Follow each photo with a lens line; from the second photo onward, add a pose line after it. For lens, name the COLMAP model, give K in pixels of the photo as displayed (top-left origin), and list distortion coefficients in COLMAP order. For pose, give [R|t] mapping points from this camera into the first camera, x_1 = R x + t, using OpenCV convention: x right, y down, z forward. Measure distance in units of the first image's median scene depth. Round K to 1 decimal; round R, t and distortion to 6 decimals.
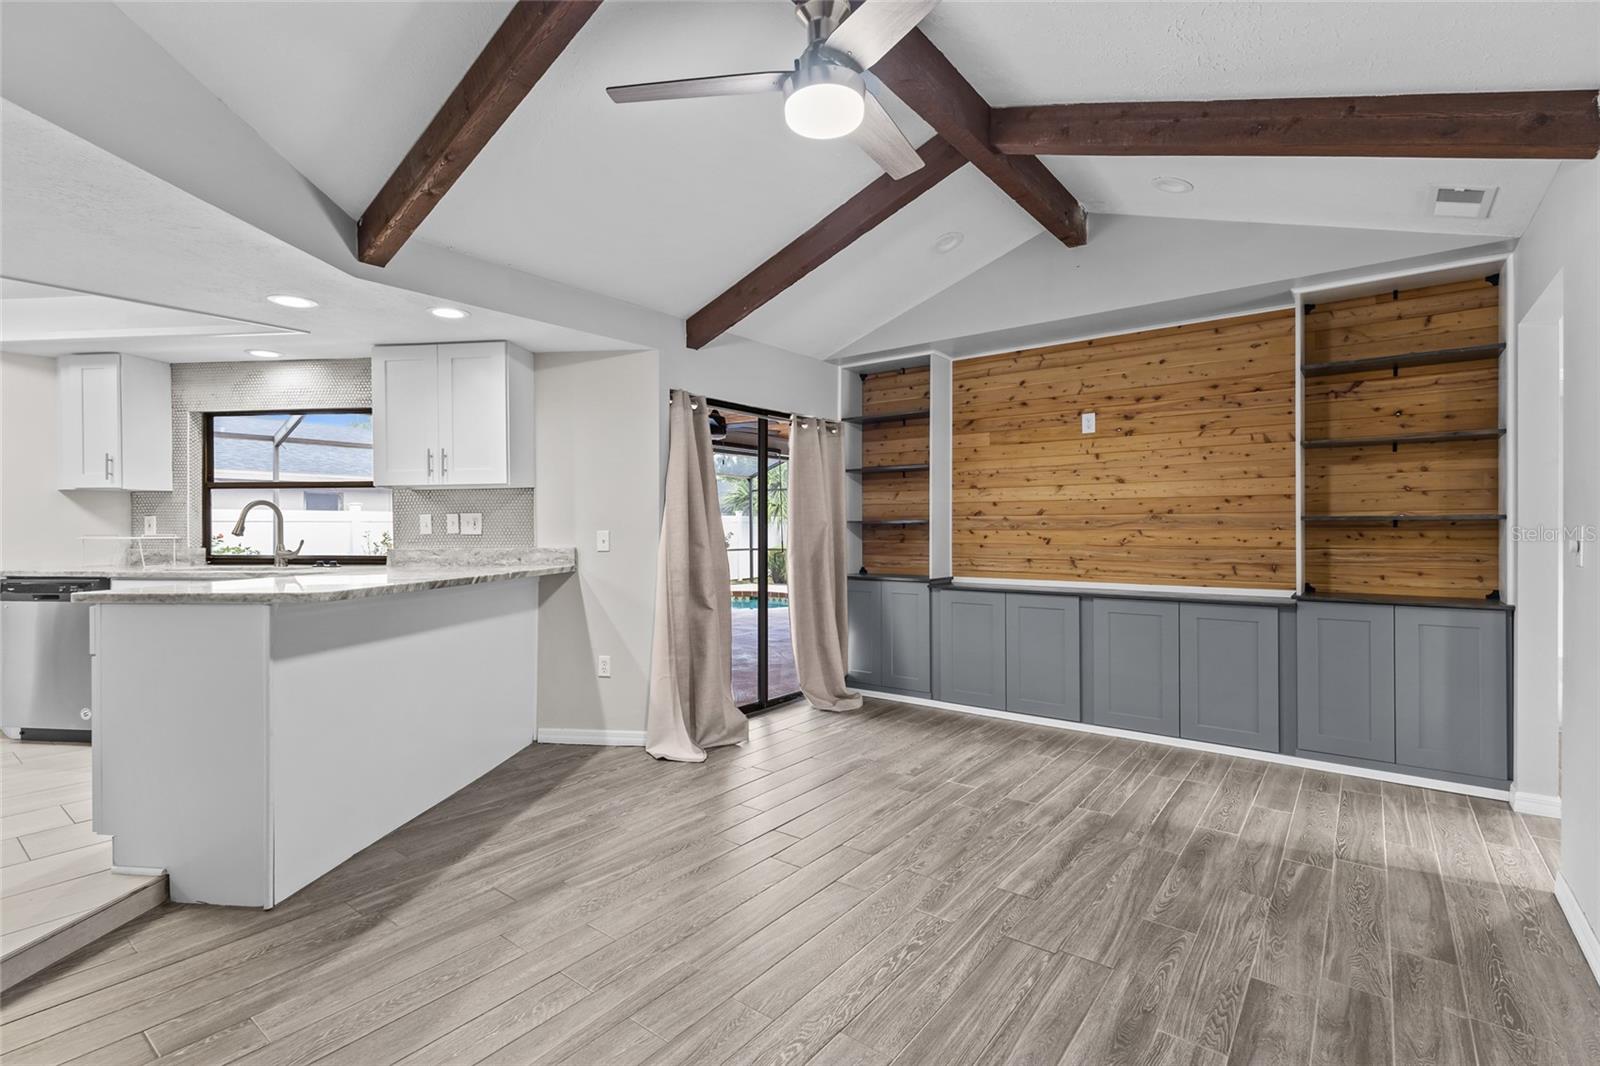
lens RADIAL K [[737.3, 0, 795.2], [0, 737.3, 527.9], [0, 0, 1]] dist [0.003750, 0.001109]
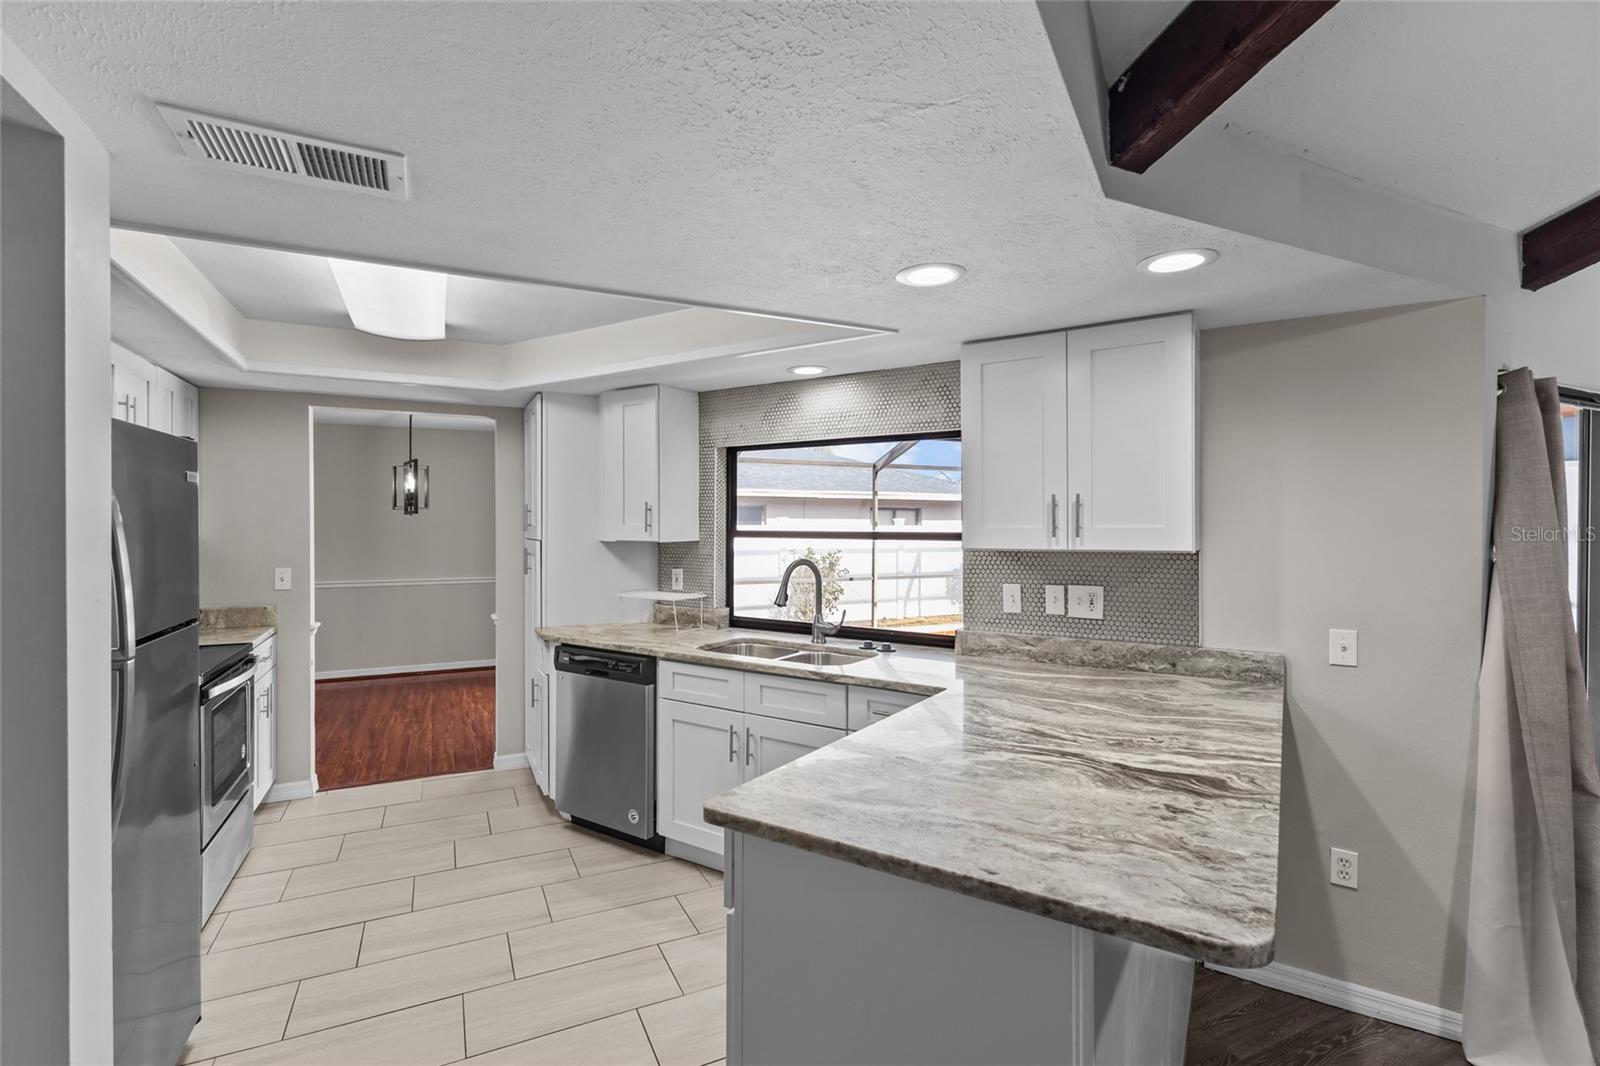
lens RADIAL K [[737.3, 0, 795.2], [0, 737.3, 527.9], [0, 0, 1]] dist [0.003750, 0.001109]
pose [[0.895654, 0.007452, -0.444689, -0.430489], [-0.005343, 0.999968, 0.005996, -0.084222], [0.444719, -0.002994, 0.895665, 0.337103]]
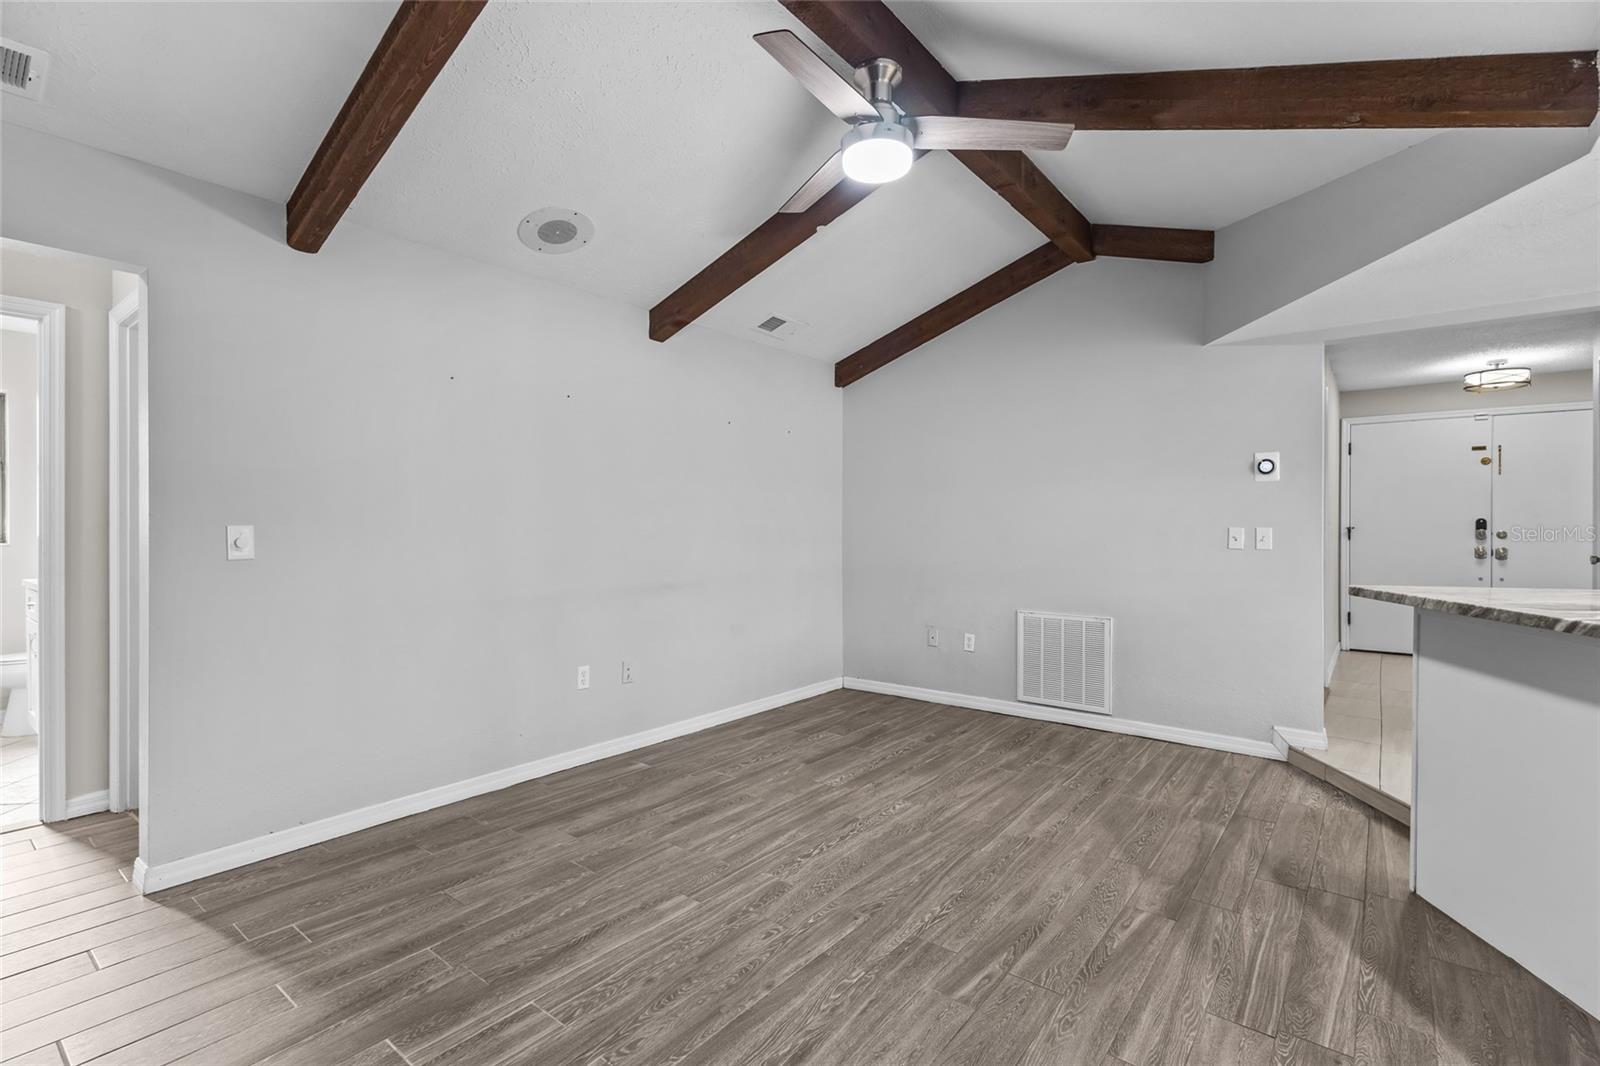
lens RADIAL K [[743.0, 0, 792.3], [0, 743.0, 525.2], [0, 0, 1]] dist [0.003662, 0.000759]
pose [[-0.999914, 0.001082, 0.013047, 0.095052], [0.001121, 0.999995, 0.002958, -0.002942], [-0.013044, 0.002972, -0.999911, 1.306508]]
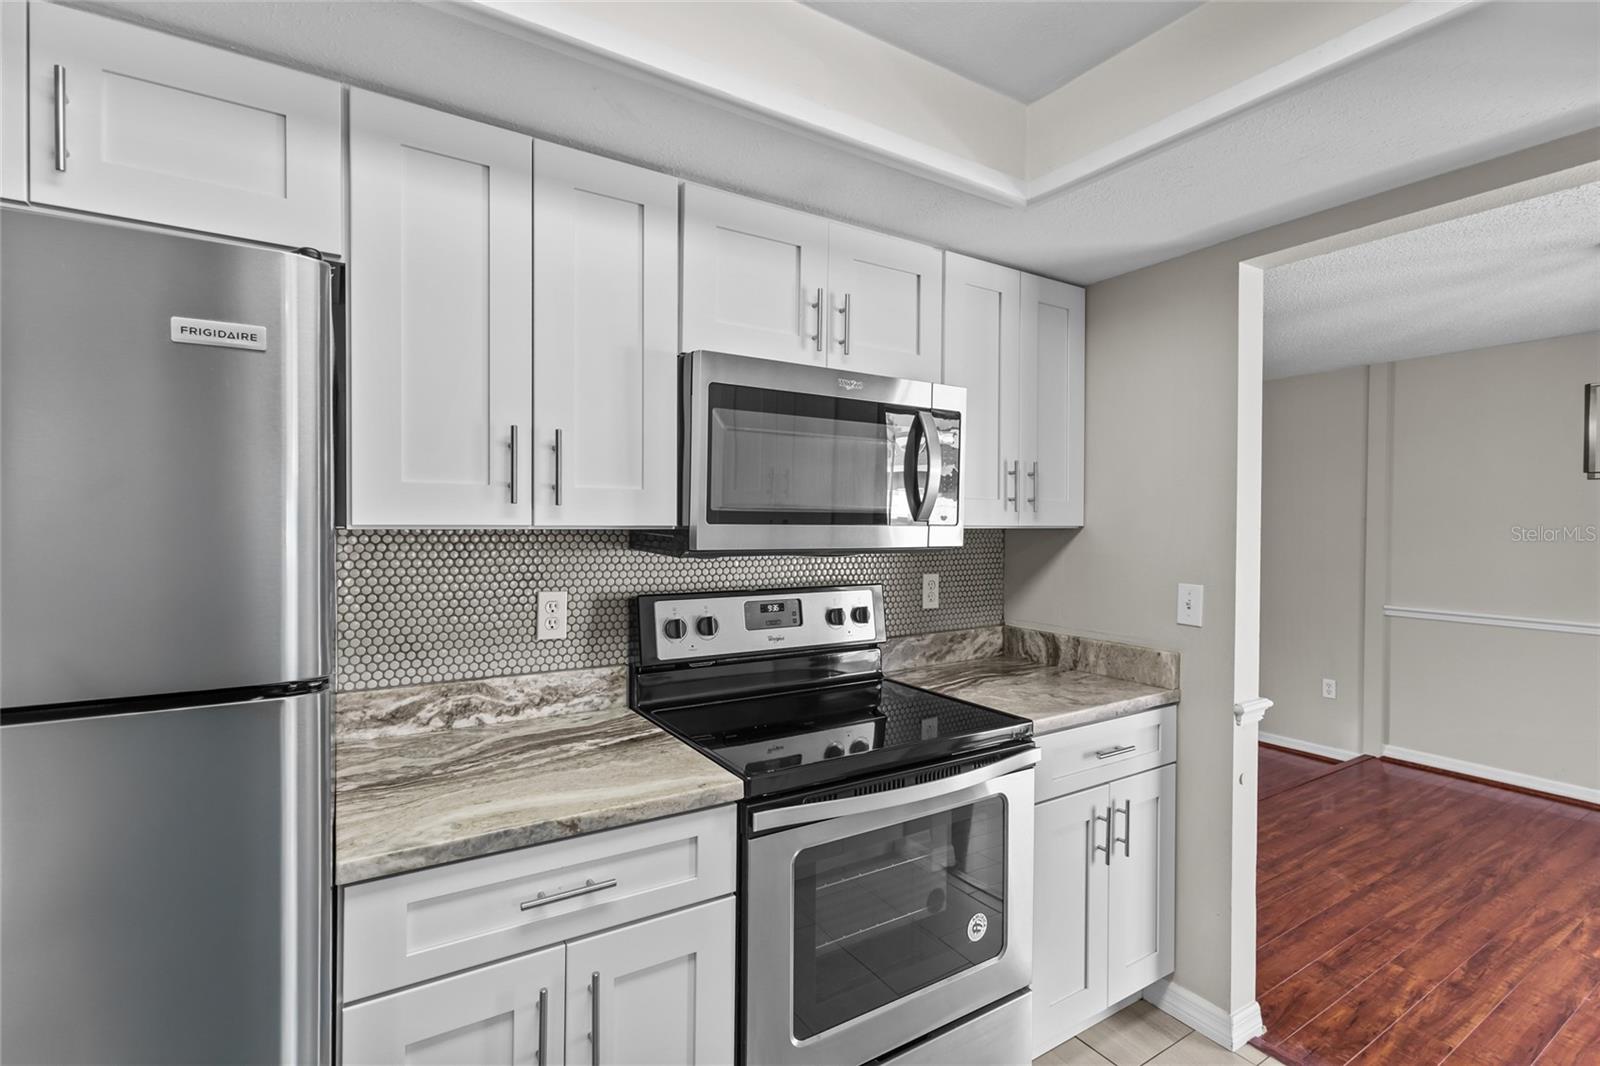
lens RADIAL K [[737.3, 0, 795.2], [0, 737.3, 527.9], [0, 0, 1]] dist [0.003750, 0.001109]
pose [[-0.341038, 0.008279, -0.940013, -0.911197], [-0.008614, 0.999892, 0.011931, -0.064147], [0.940010, 0.012166, -0.340929, 0.849103]]
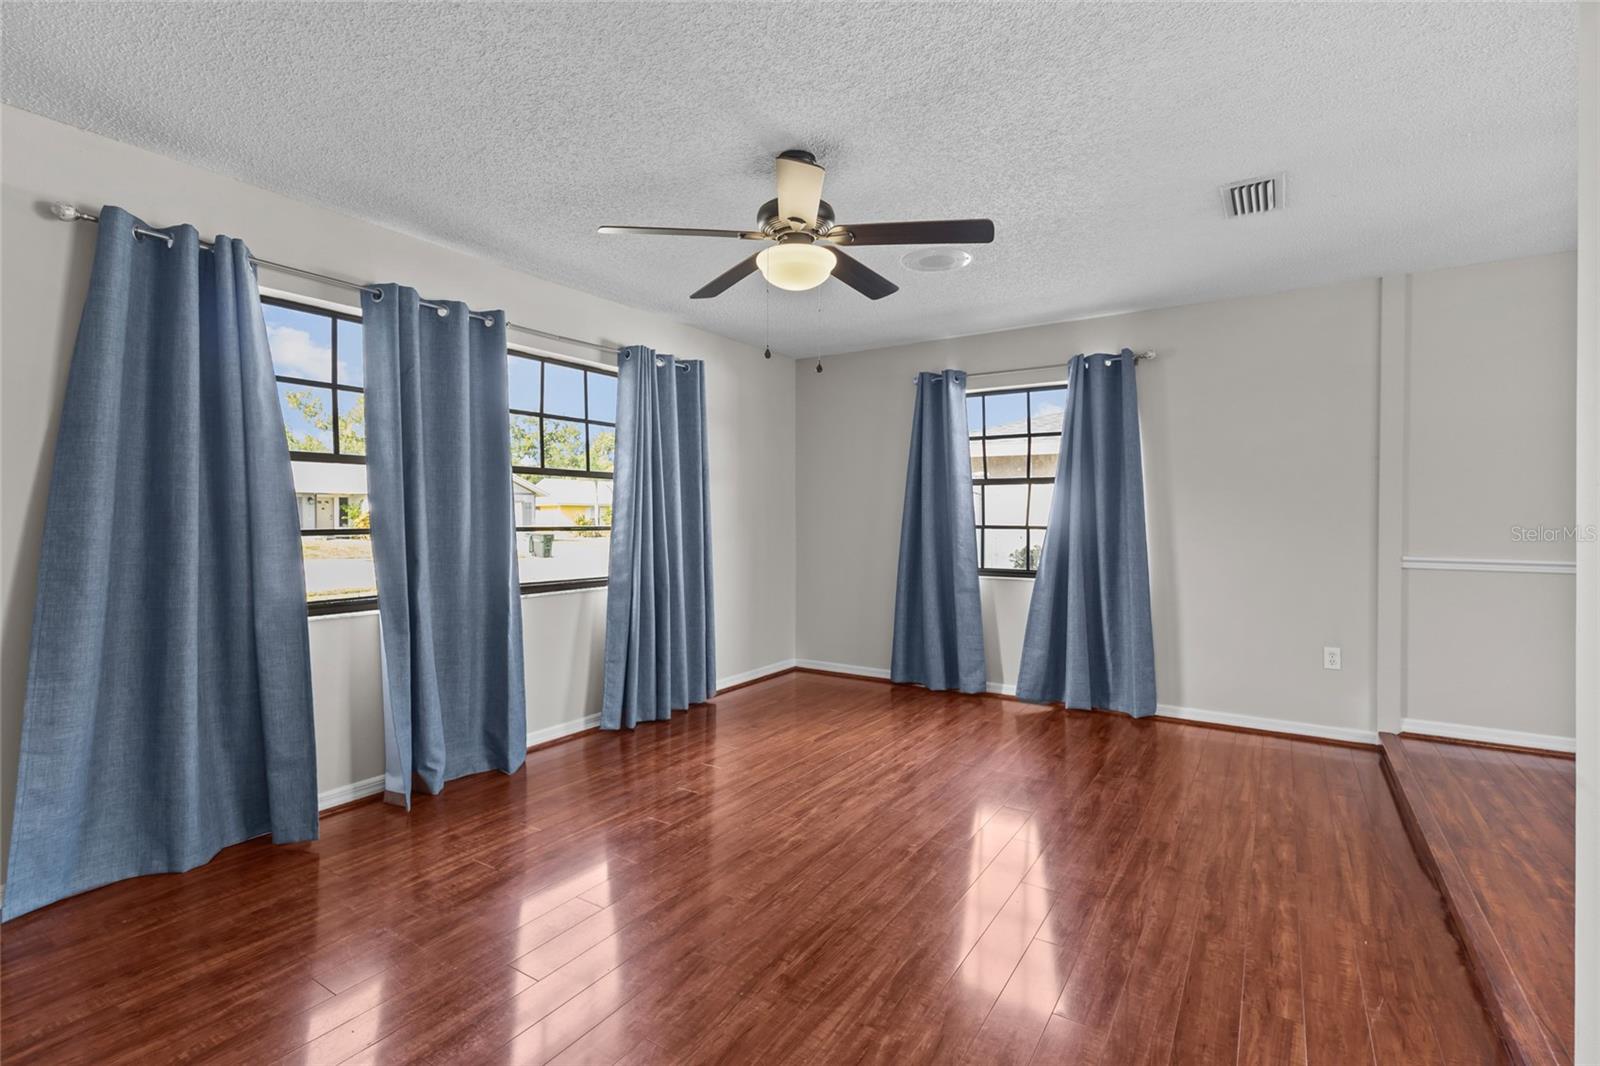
lens RADIAL K [[748.8, 0, 780.2], [0, 748.8, 519.7], [0, 0, 1]] dist [0.002795, 0.001046]
pose [[0.069669, 0.008984, -0.997530, -1.365923], [-0.005086, 0.999950, 0.008651, 0.008991], [0.997557, 0.004470, 0.069711, 0.417791]]
